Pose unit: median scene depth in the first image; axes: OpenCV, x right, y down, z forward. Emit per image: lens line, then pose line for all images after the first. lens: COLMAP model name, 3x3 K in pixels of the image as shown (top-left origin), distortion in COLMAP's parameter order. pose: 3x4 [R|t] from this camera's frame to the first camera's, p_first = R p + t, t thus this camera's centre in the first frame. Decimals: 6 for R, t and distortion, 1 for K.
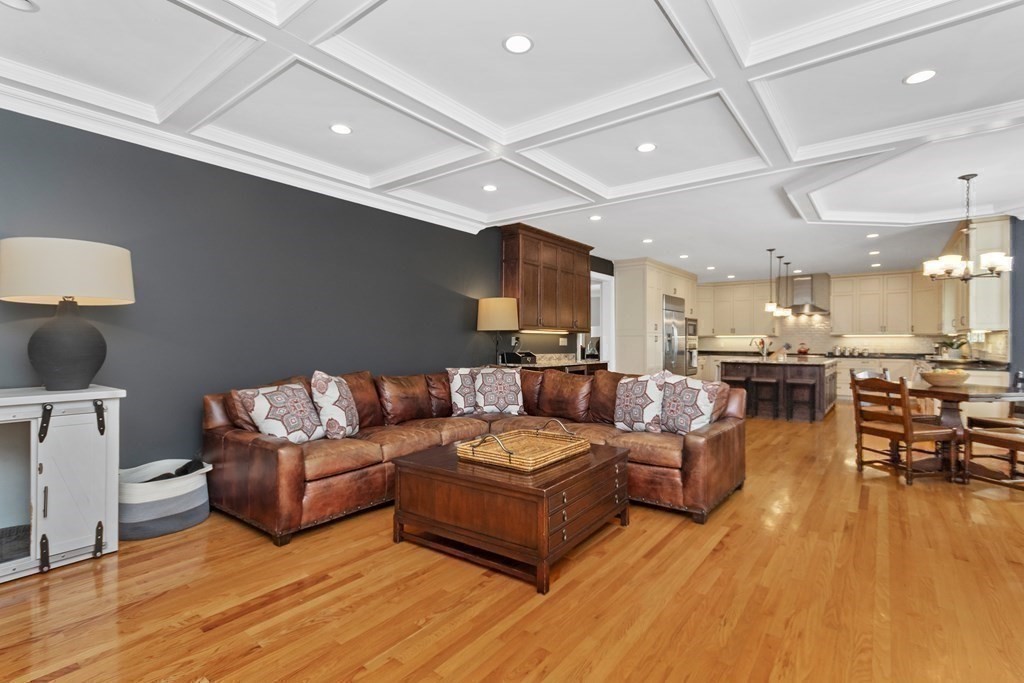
lens RADIAL K [[475.1, 0, 519.6], [0, 475.1, 341.7], [0, 0, 1]] dist [0.003311, 0.000367]
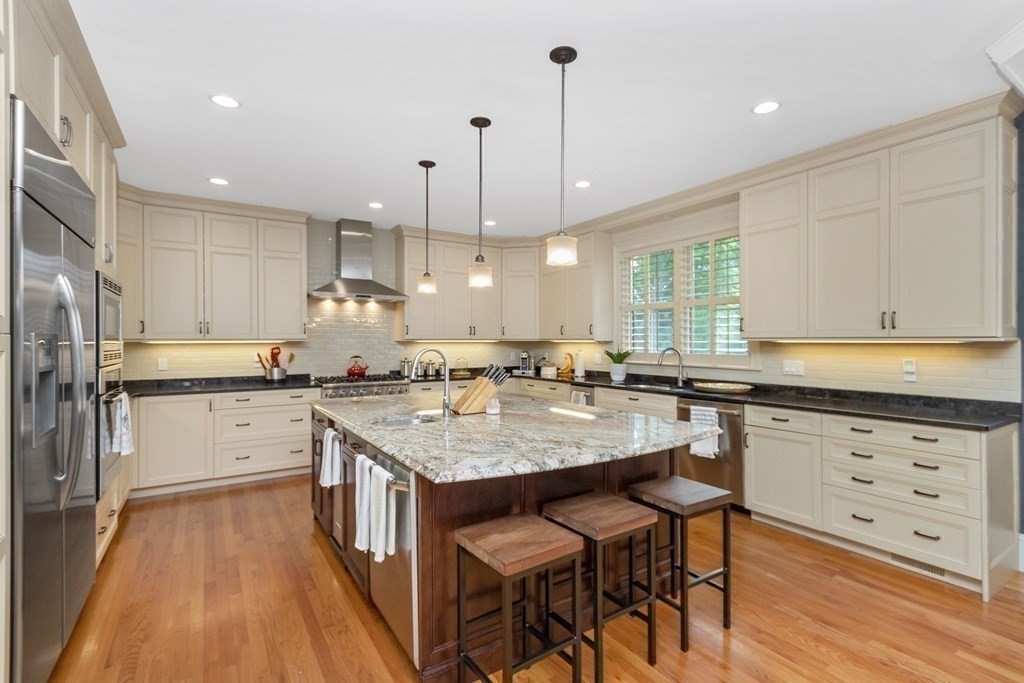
lens RADIAL K [[475.1, 0, 522.5], [0, 475.1, 337.2], [0, 0, 1]] dist [0.003311, 0.000367]
pose [[0.317798, 0.001234, 0.948158, 0.197885], [0.002188, 0.999996, -0.002035, -0.018049], [-0.948156, 0.002721, 0.317794, 0.788679]]
